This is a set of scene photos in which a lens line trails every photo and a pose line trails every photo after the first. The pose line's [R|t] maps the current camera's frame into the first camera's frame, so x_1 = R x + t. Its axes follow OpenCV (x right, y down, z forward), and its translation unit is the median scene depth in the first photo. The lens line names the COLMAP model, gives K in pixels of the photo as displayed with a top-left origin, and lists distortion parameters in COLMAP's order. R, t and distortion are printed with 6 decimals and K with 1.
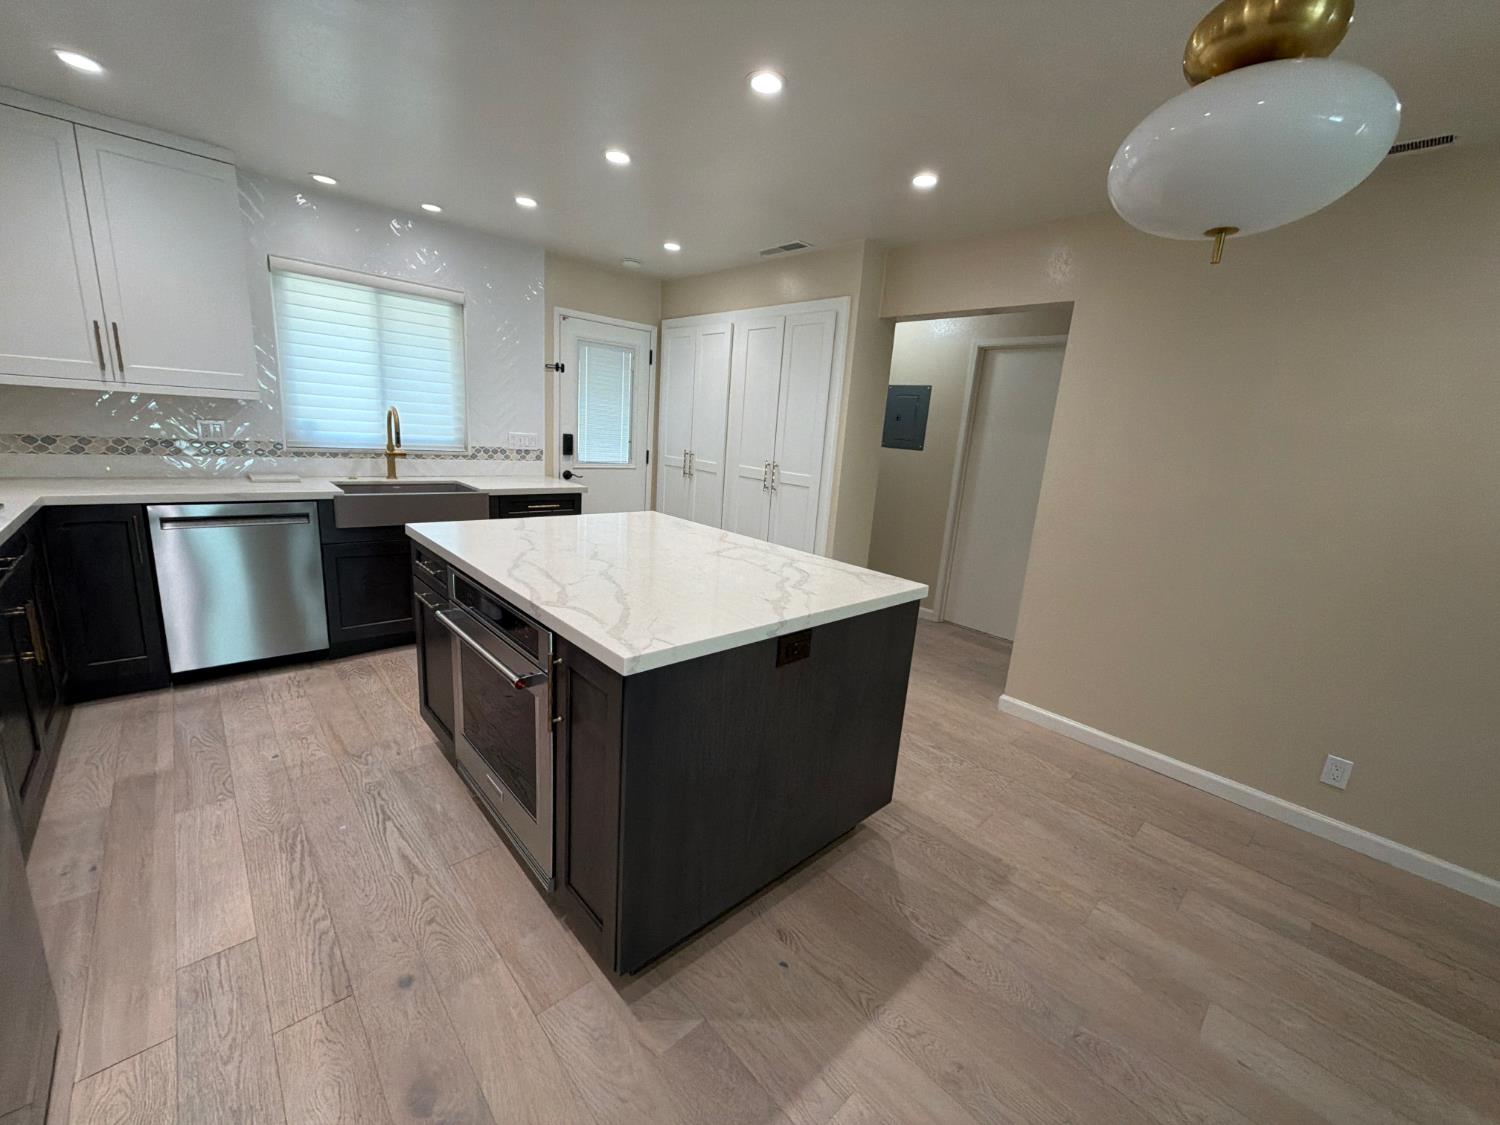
lens RADIAL K [[600.3, 0, 751.2], [0, 600.3, 565.3], [0, 0, 1]] dist [0.000981, -0.000048]
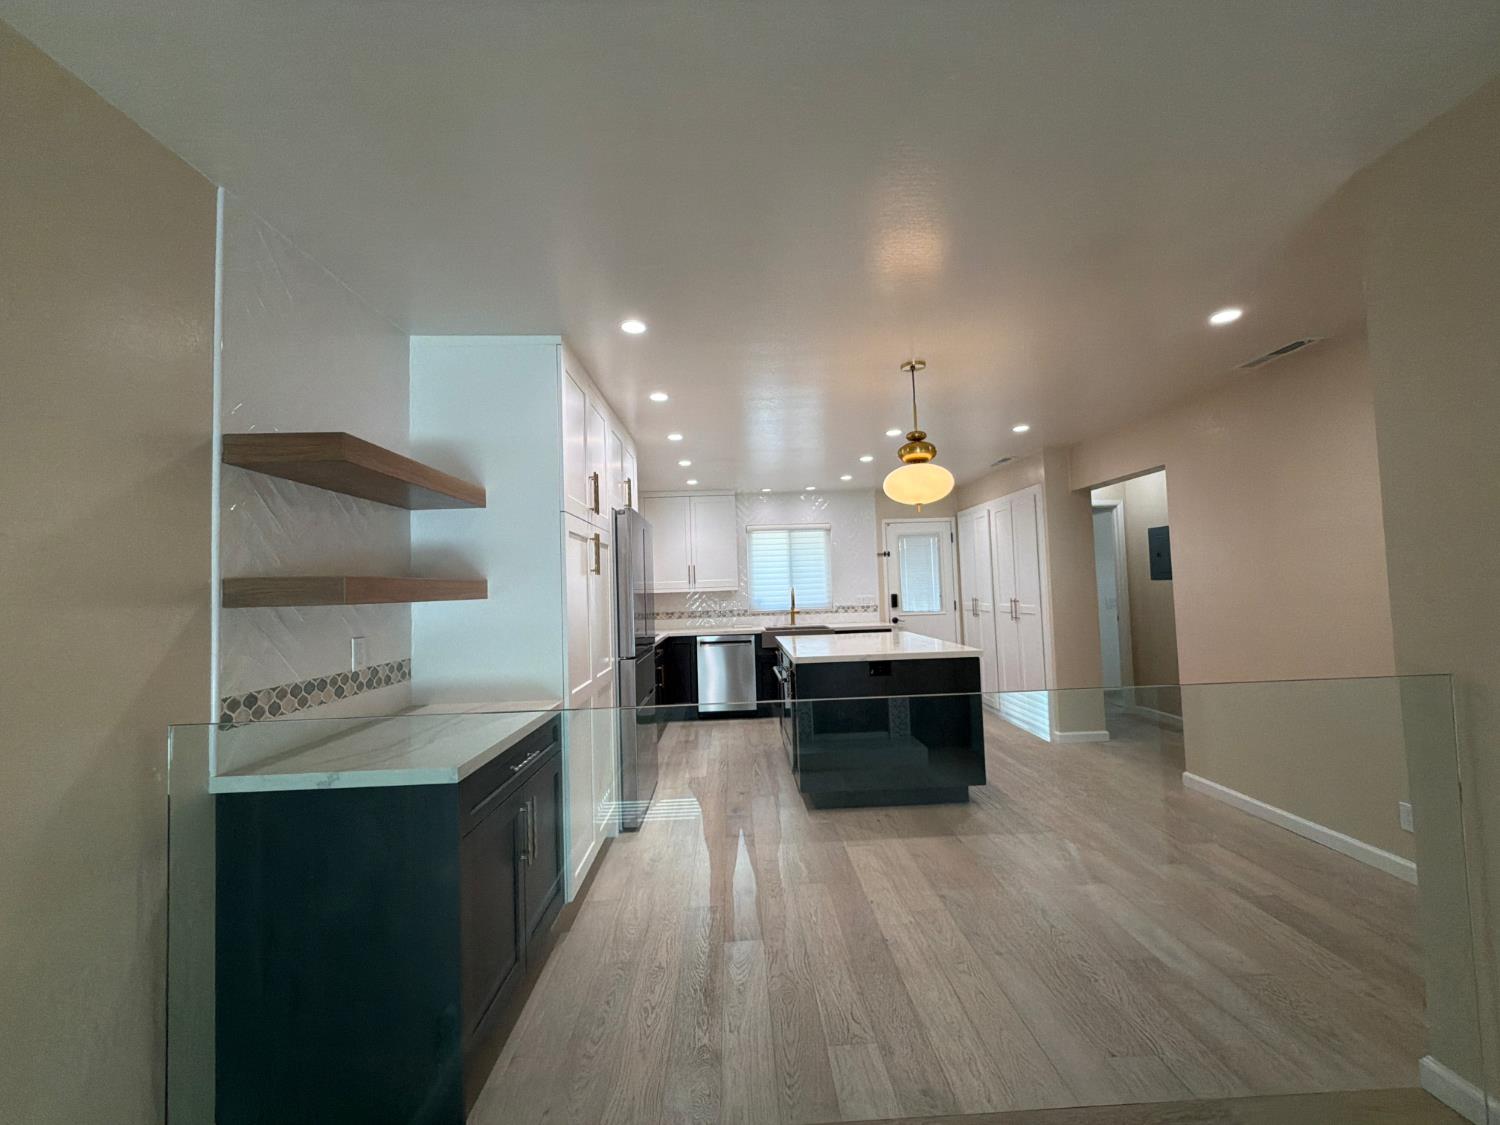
lens RADIAL K [[600.3, 0, 747.4], [0, 600.3, 562.3], [0, 0, 1]] dist [0.000981, -0.000048]
pose [[0.744790, -0.127820, -0.654943, 0.707225], [-0.065181, 0.962855, -0.262035, 0.215675], [0.664108, 0.237851, 0.708793, -0.598207]]
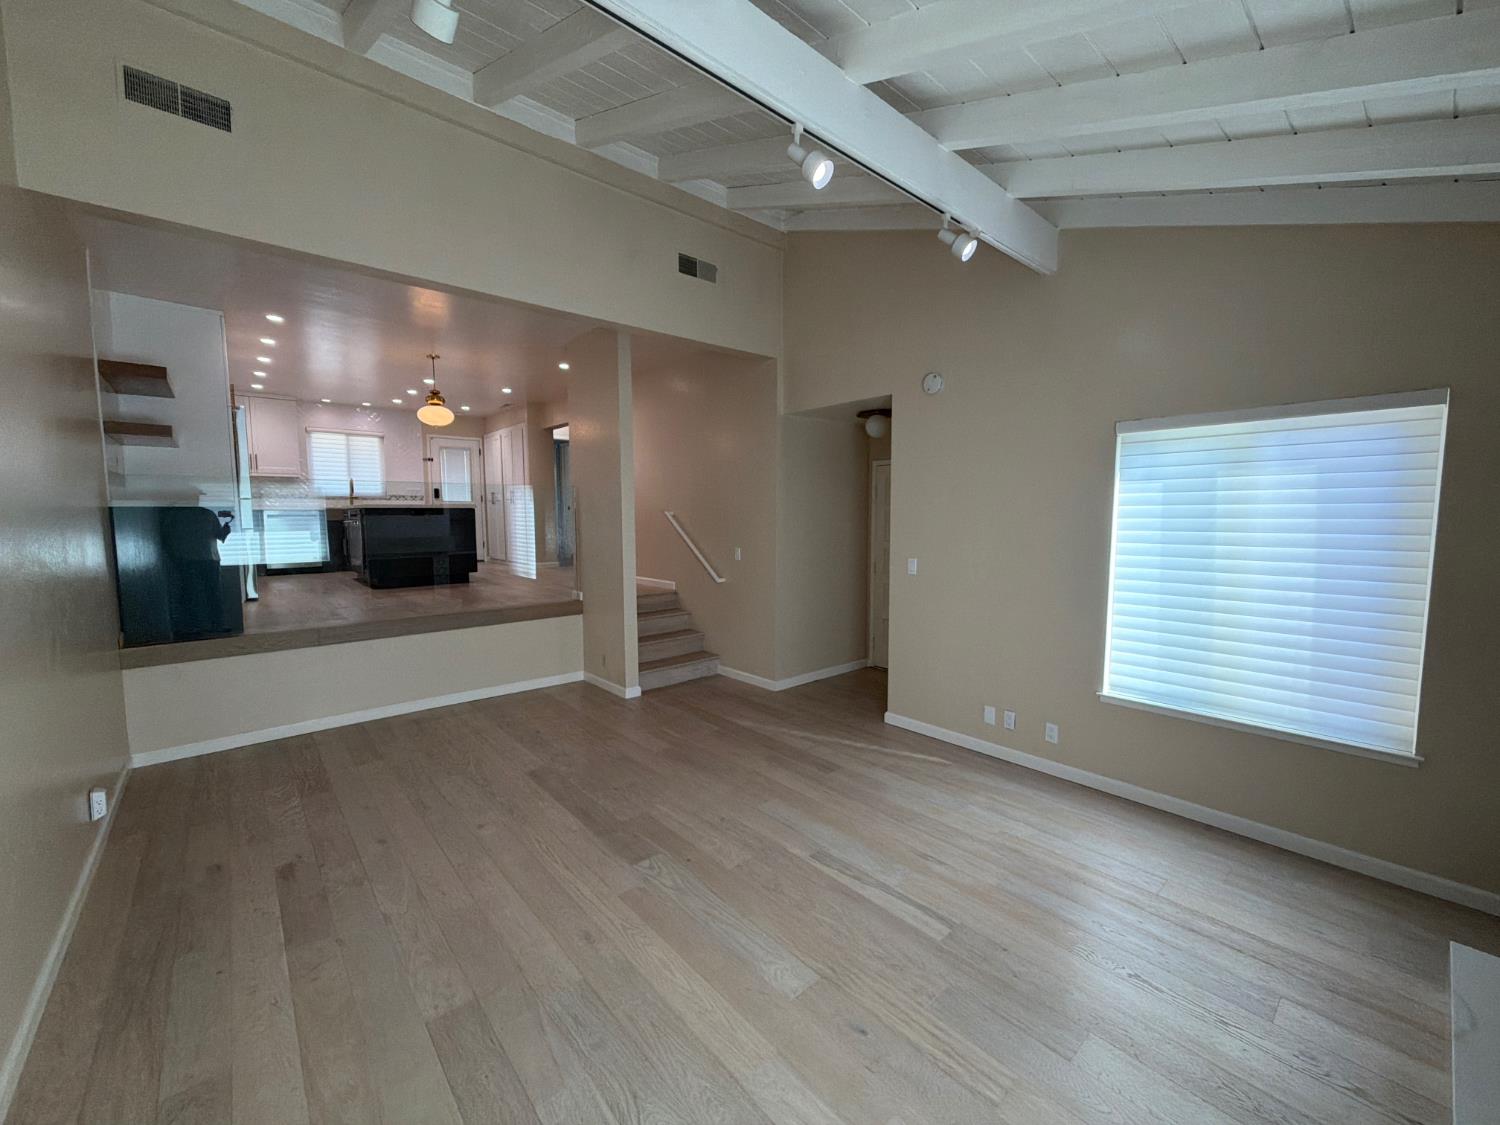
lens RADIAL K [[600.3, 0, 748.3], [0, 600.3, 562.6], [0, 0, 1]] dist [0.000981, -0.000048]
pose [[0.996491, -0.073366, -0.040289, 1.450901], [0.066686, 0.986799, -0.147584, 0.723515], [0.050585, 0.144380, 0.988229, -1.731139]]
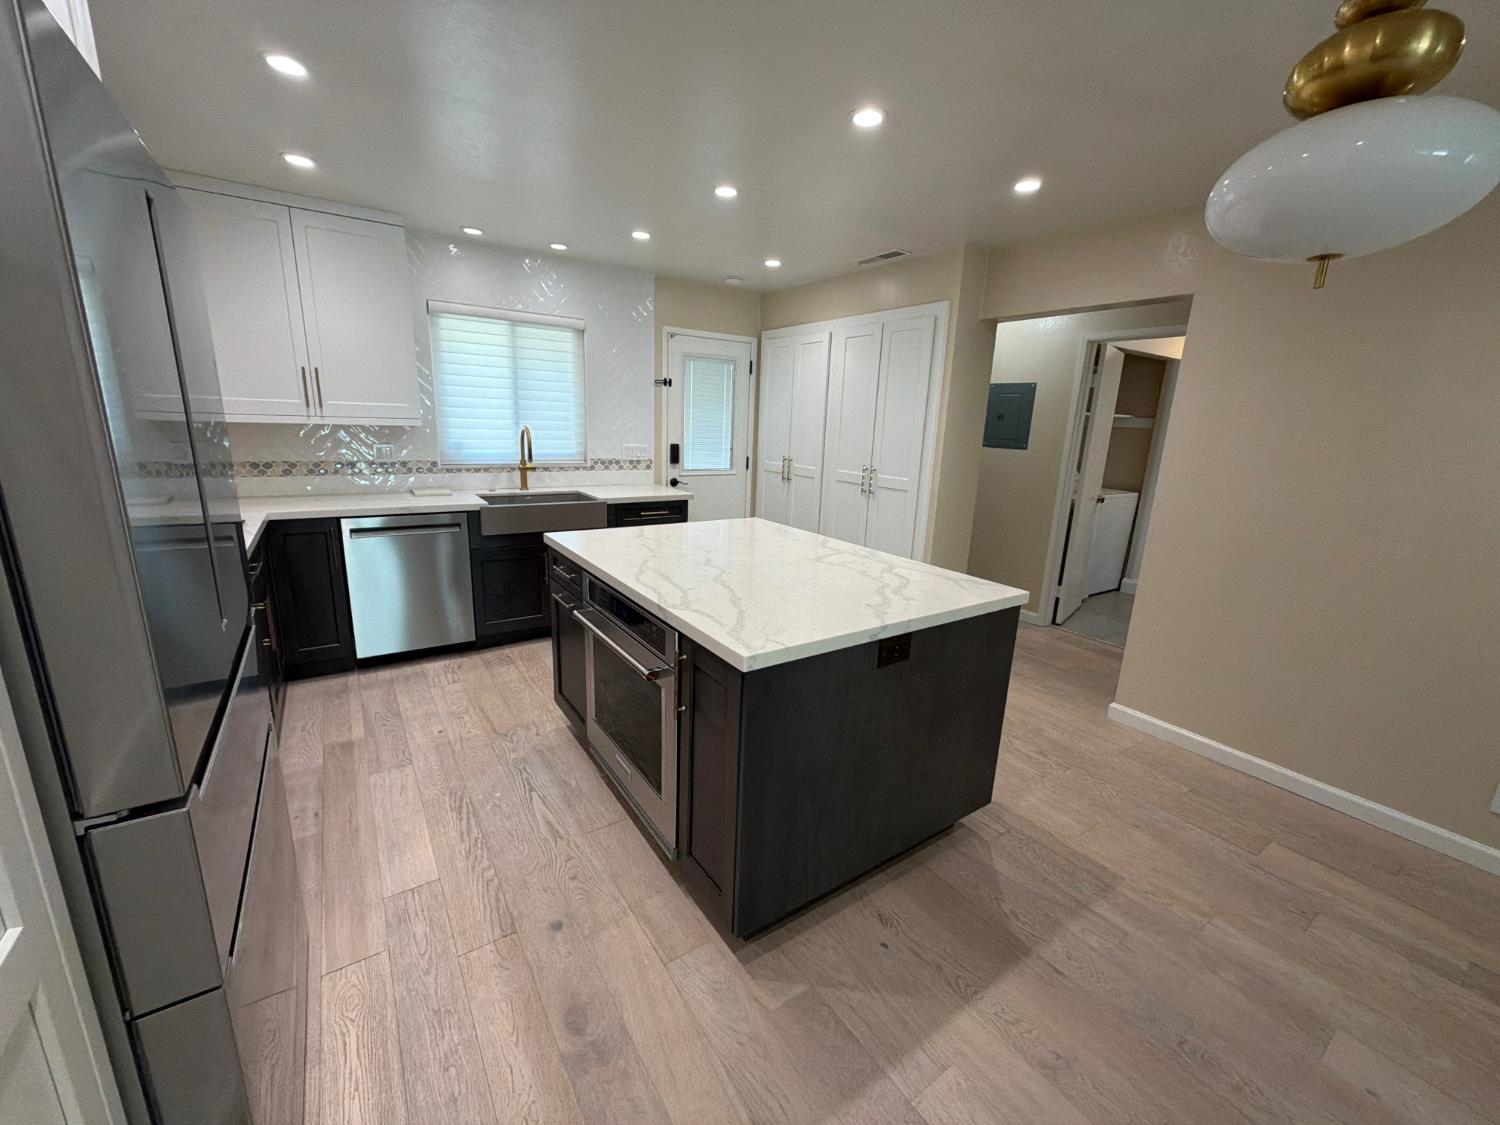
lens RADIAL K [[600.3, 0, 750.0], [0, 600.3, 565.3], [0, 0, 1]] dist [0.000981, -0.000048]
pose [[0.987758, 0.001171, -0.155988, -0.009327], [-0.000748, 0.999996, 0.002768, -0.009661], [0.155991, -0.002618, 0.987755, -0.054771]]
